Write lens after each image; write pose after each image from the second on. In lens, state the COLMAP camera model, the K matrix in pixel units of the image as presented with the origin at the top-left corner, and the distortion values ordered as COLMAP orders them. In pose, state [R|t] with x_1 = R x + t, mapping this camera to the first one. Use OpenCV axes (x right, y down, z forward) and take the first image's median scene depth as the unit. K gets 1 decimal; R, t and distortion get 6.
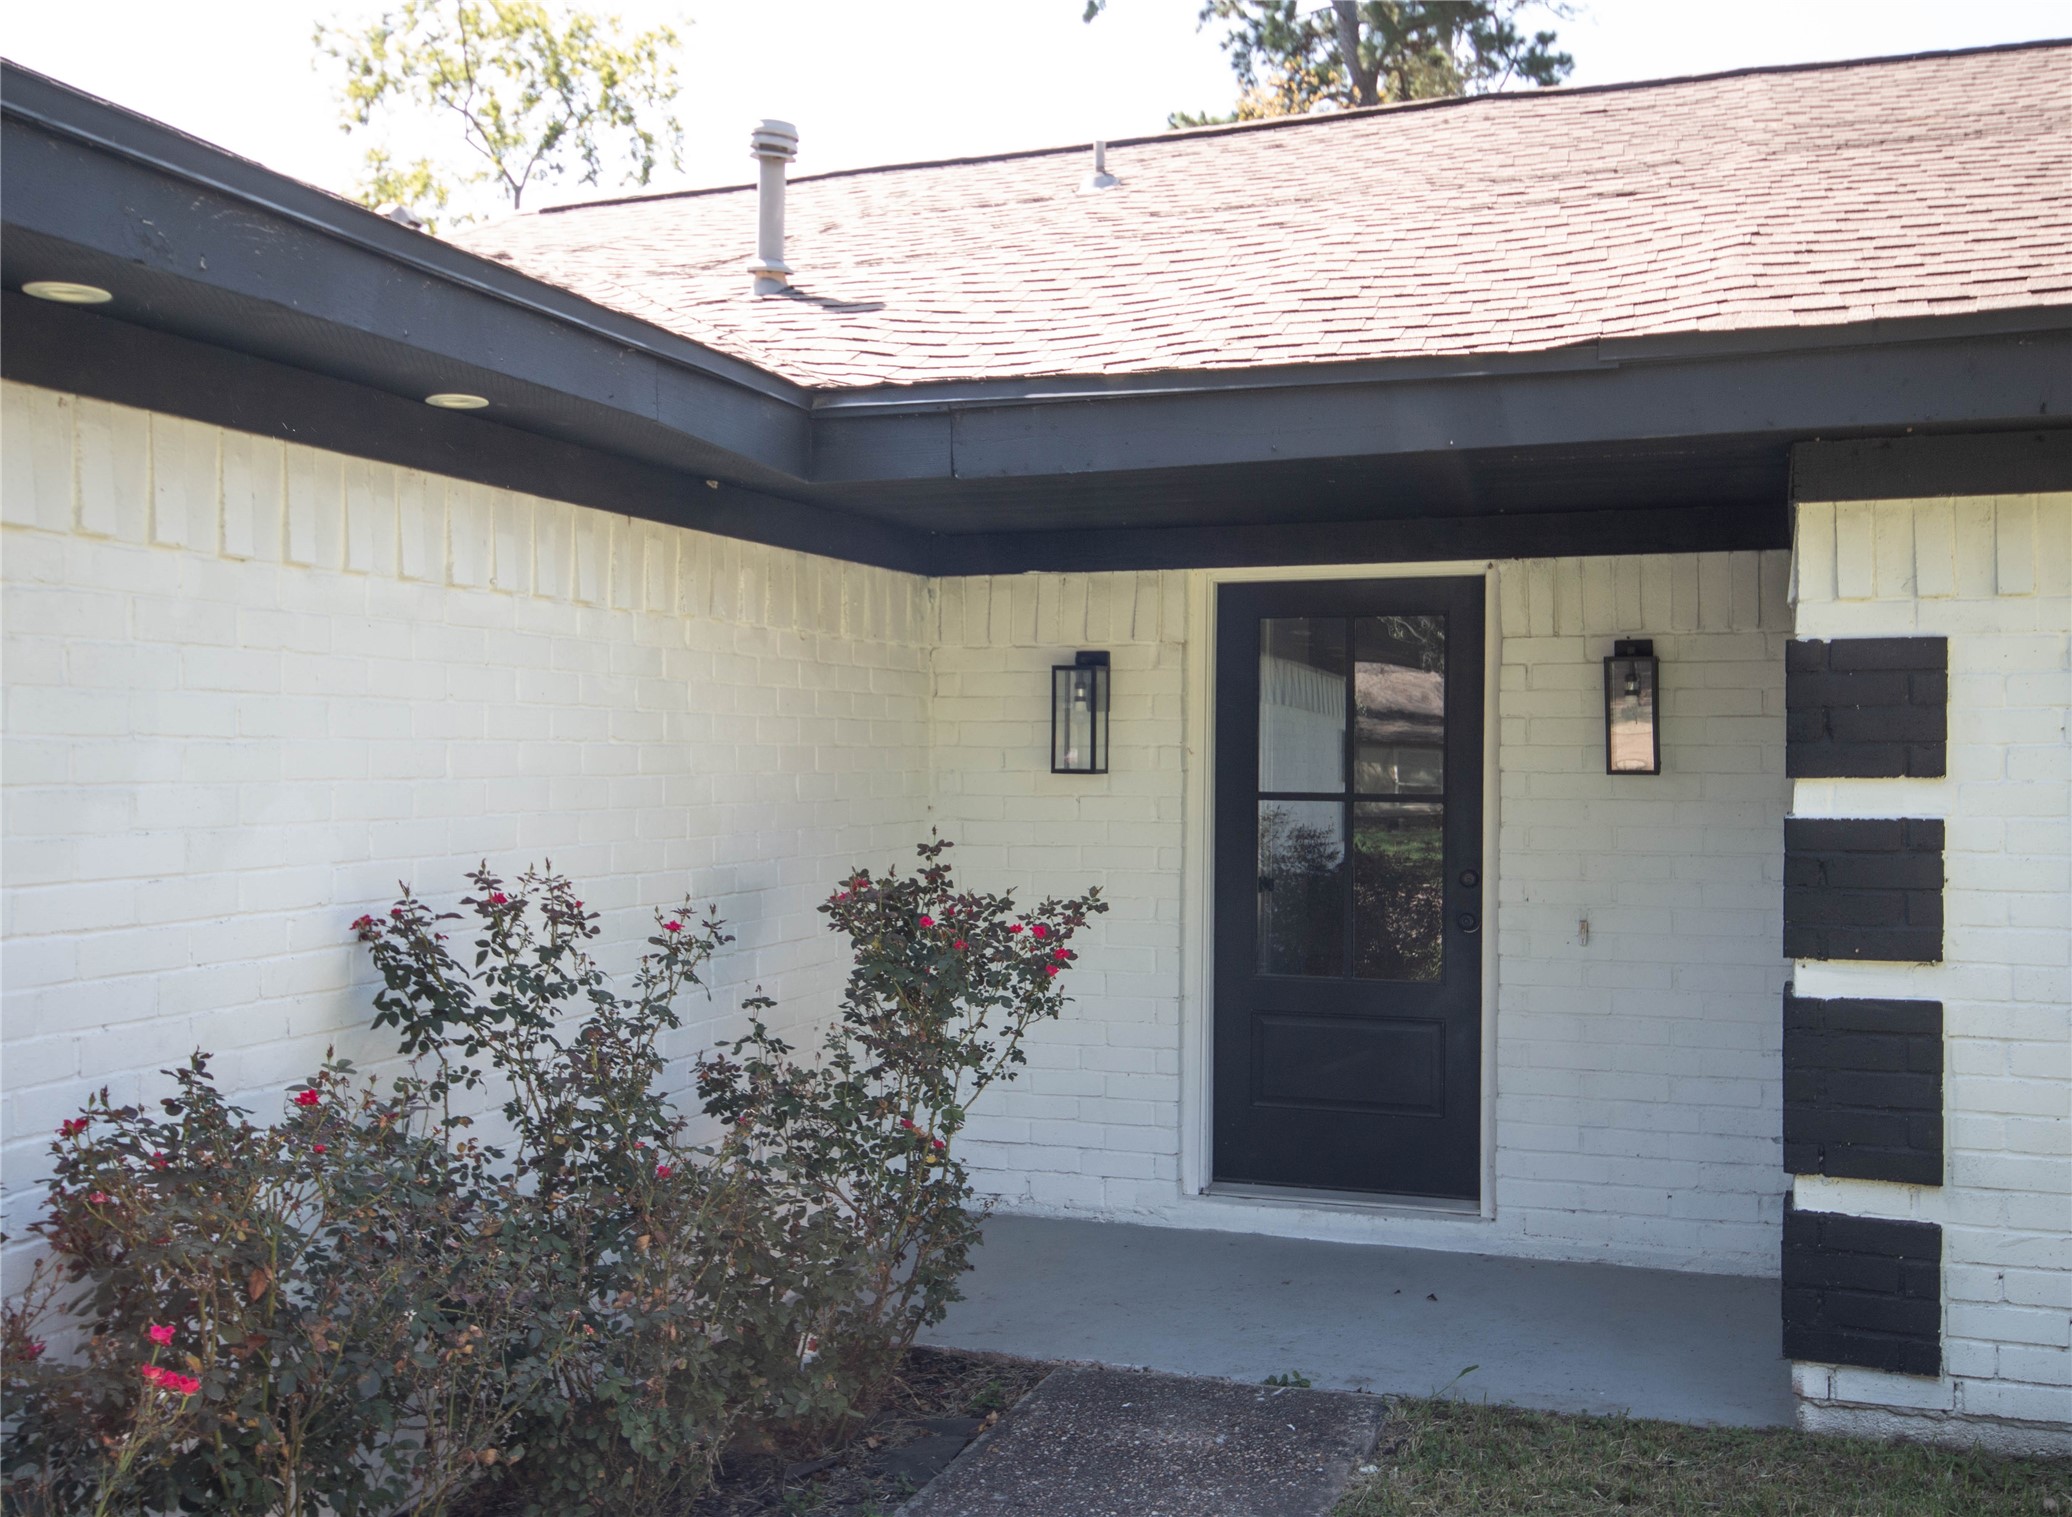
lens RADIAL K [[2030.9, 0, 1036.0], [0, 2030.9, 758.5], [0, 0, 1]] dist [0.015647, 0.004514]
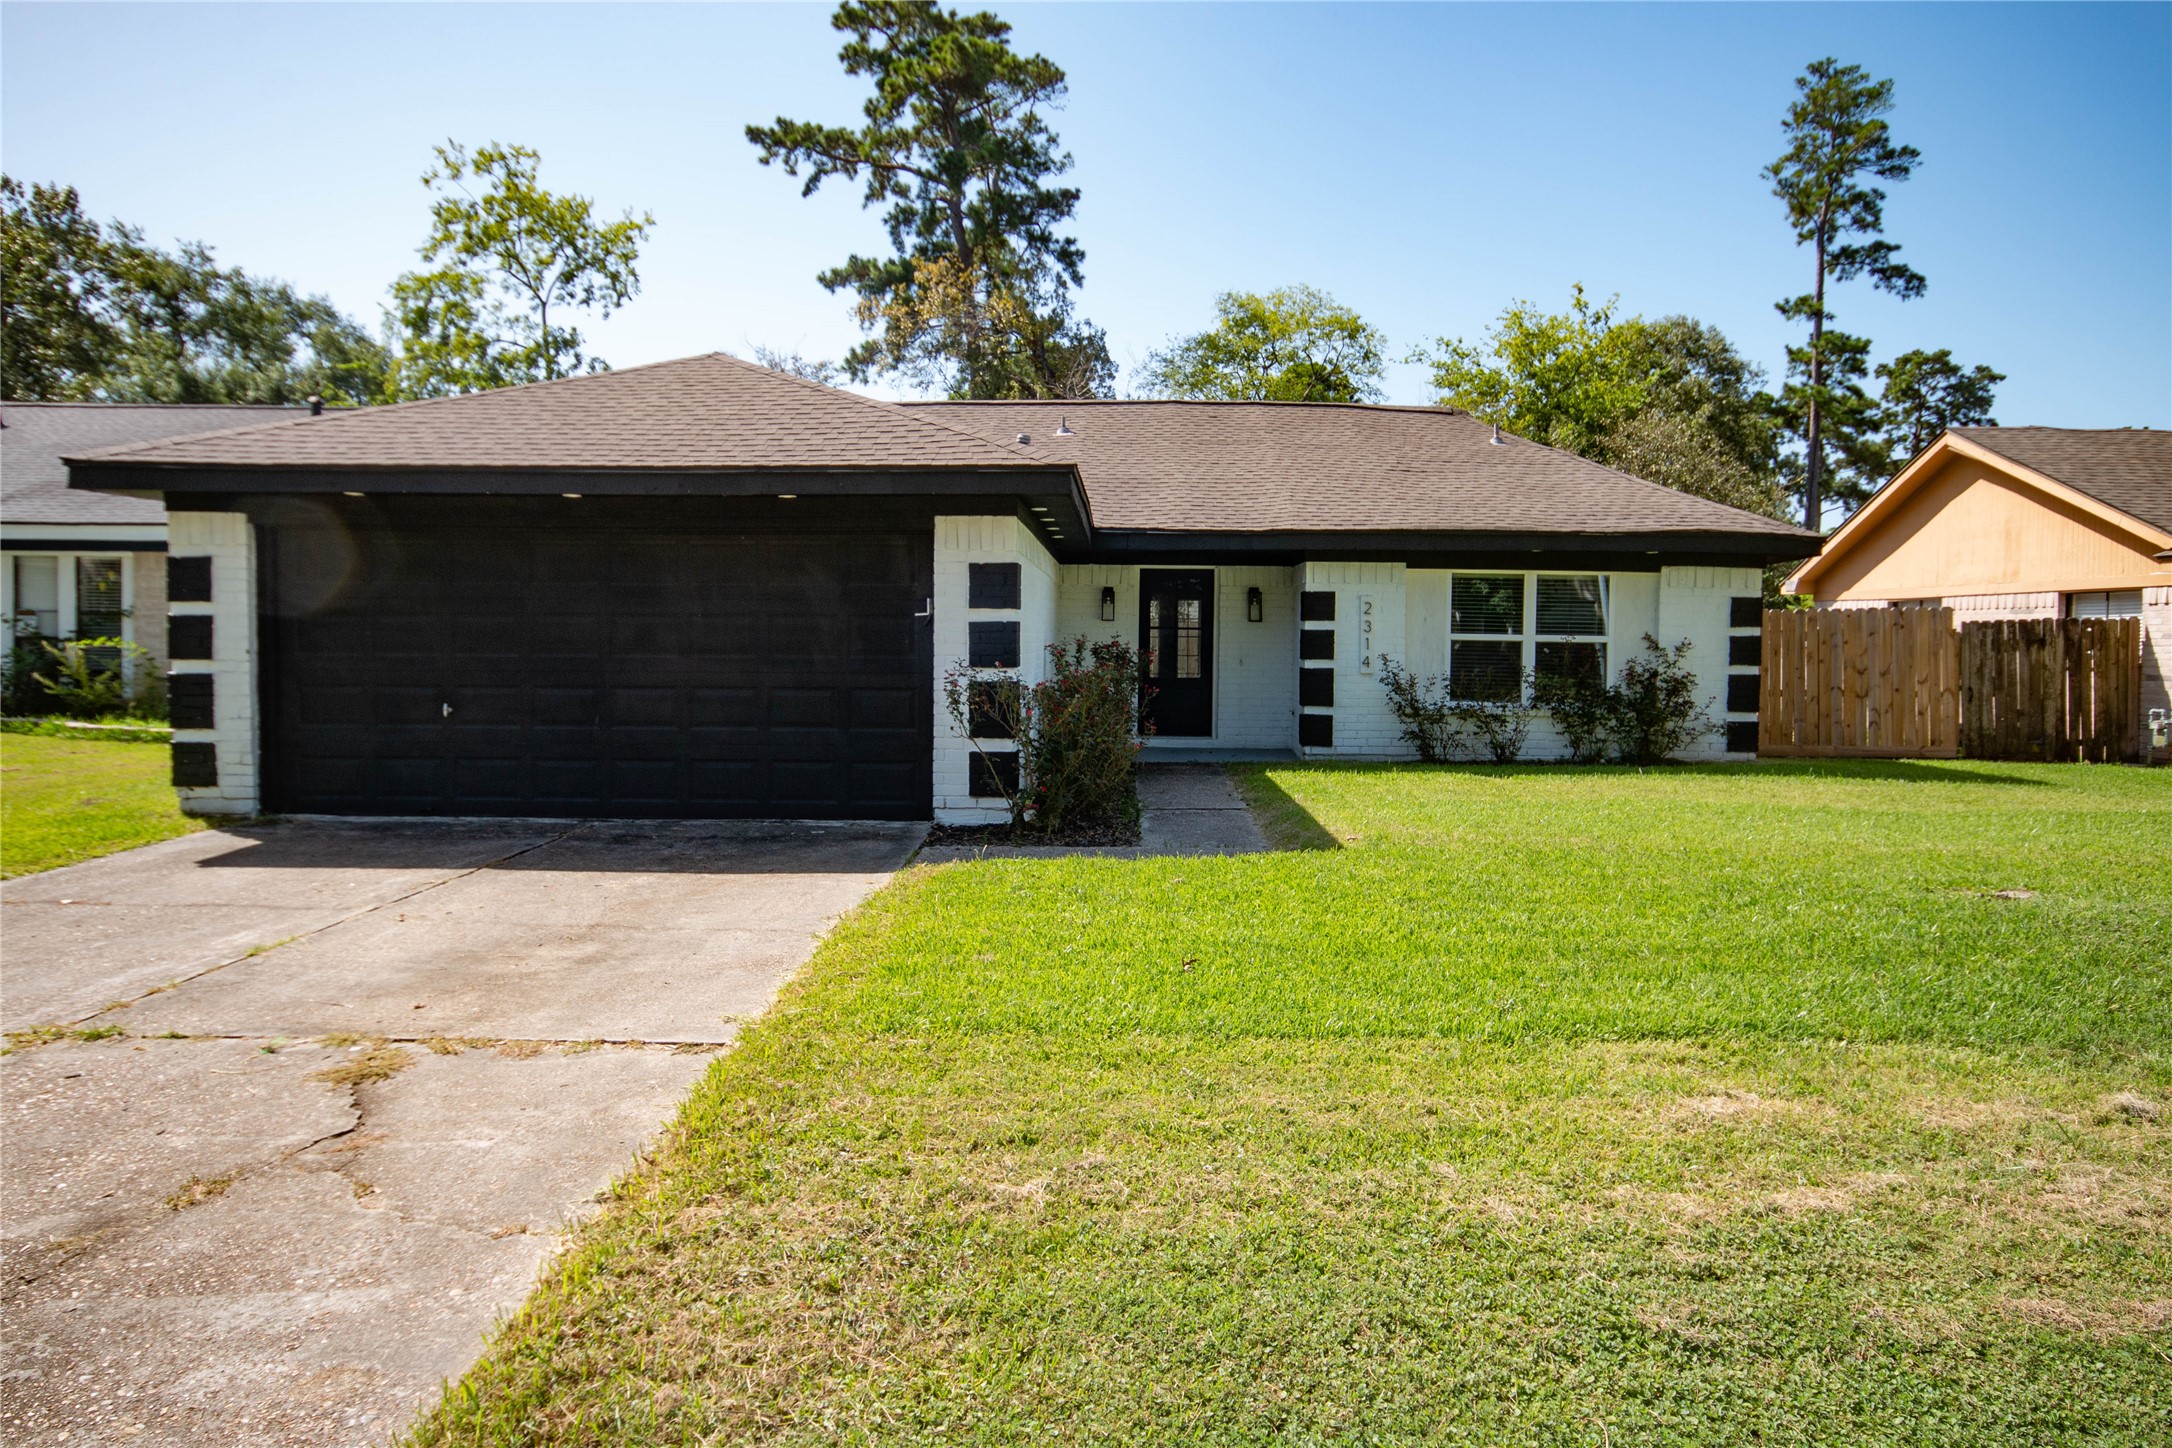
lens RADIAL K [[1451.8, 0, 1083.3], [0, 1451.8, 674.0], [0, 0, 1]] dist [0.003096, 0.004528]
pose [[0.947341, -0.003001, 0.320212, -1.113744], [-0.006803, 0.999542, 0.029495, 0.034322], [-0.320154, -0.030120, 0.946887, -1.887206]]
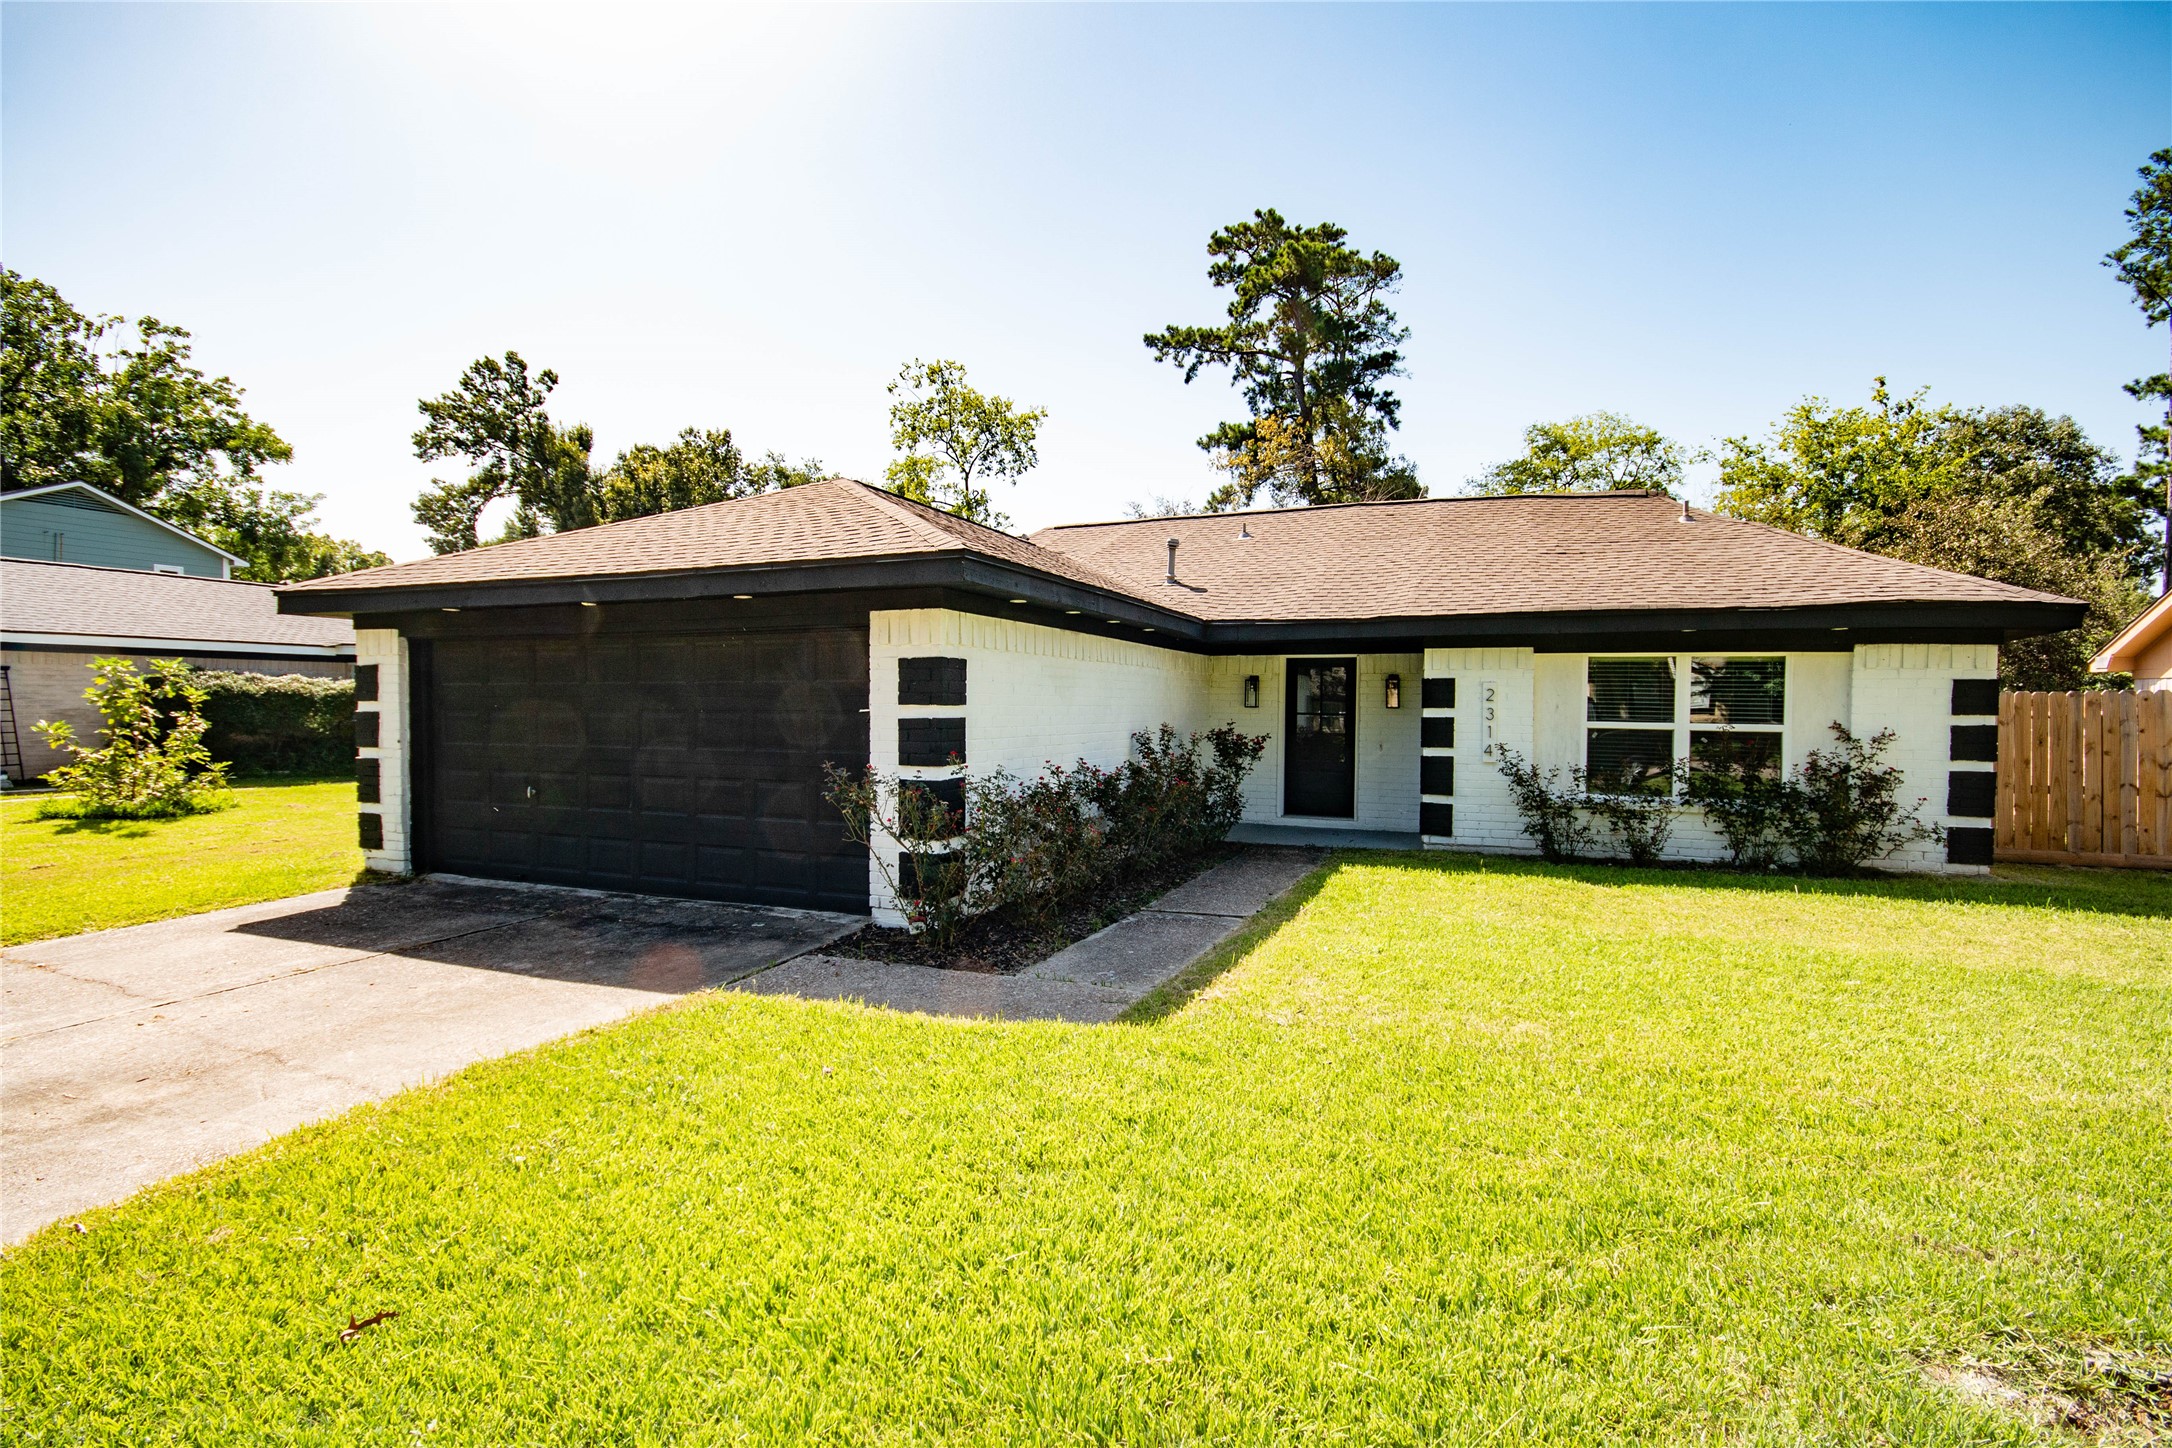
lens RADIAL K [[1027.4, 0, 1086.0], [0, 1027.4, 724.0], [0, 0, 1]] dist [-0.001690, 0.000752]
pose [[0.999101, 0.004037, -0.042201, -0.277380], [-0.003136, 0.999766, 0.021397, -0.002350], [0.042278, -0.021245, 0.998880, -1.288571]]
